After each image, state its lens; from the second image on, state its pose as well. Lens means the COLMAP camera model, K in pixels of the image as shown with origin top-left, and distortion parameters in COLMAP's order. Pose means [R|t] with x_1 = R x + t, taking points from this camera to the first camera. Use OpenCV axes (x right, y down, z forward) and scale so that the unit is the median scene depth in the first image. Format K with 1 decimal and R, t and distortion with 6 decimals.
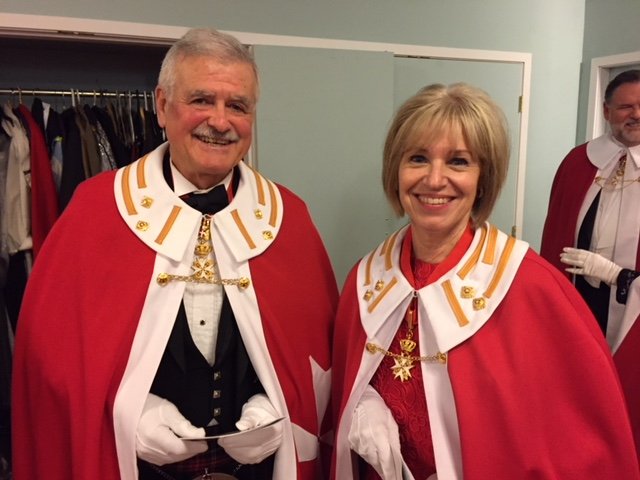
lens RADIAL K [[555.5, 0, 320.0], [0, 555.5, 240.0], [0, 0, 1]] dist [0.116111, -0.188071]
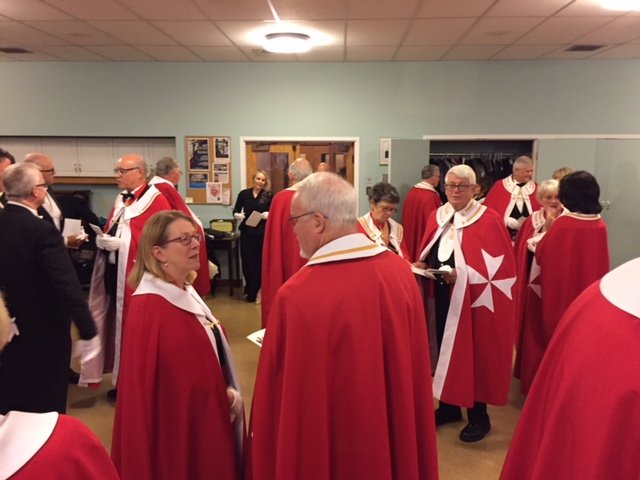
lens RADIAL K [[572.5, 0, 320.0], [0, 572.5, 240.0], [0, 0, 1]] dist [0.166068, -0.258695]
pose [[0.900556, 0.049729, -0.431886, 0.521500], [-0.050739, 0.998670, 0.009192, 0.526339], [0.431768, 0.013635, 0.901881, -5.058018]]
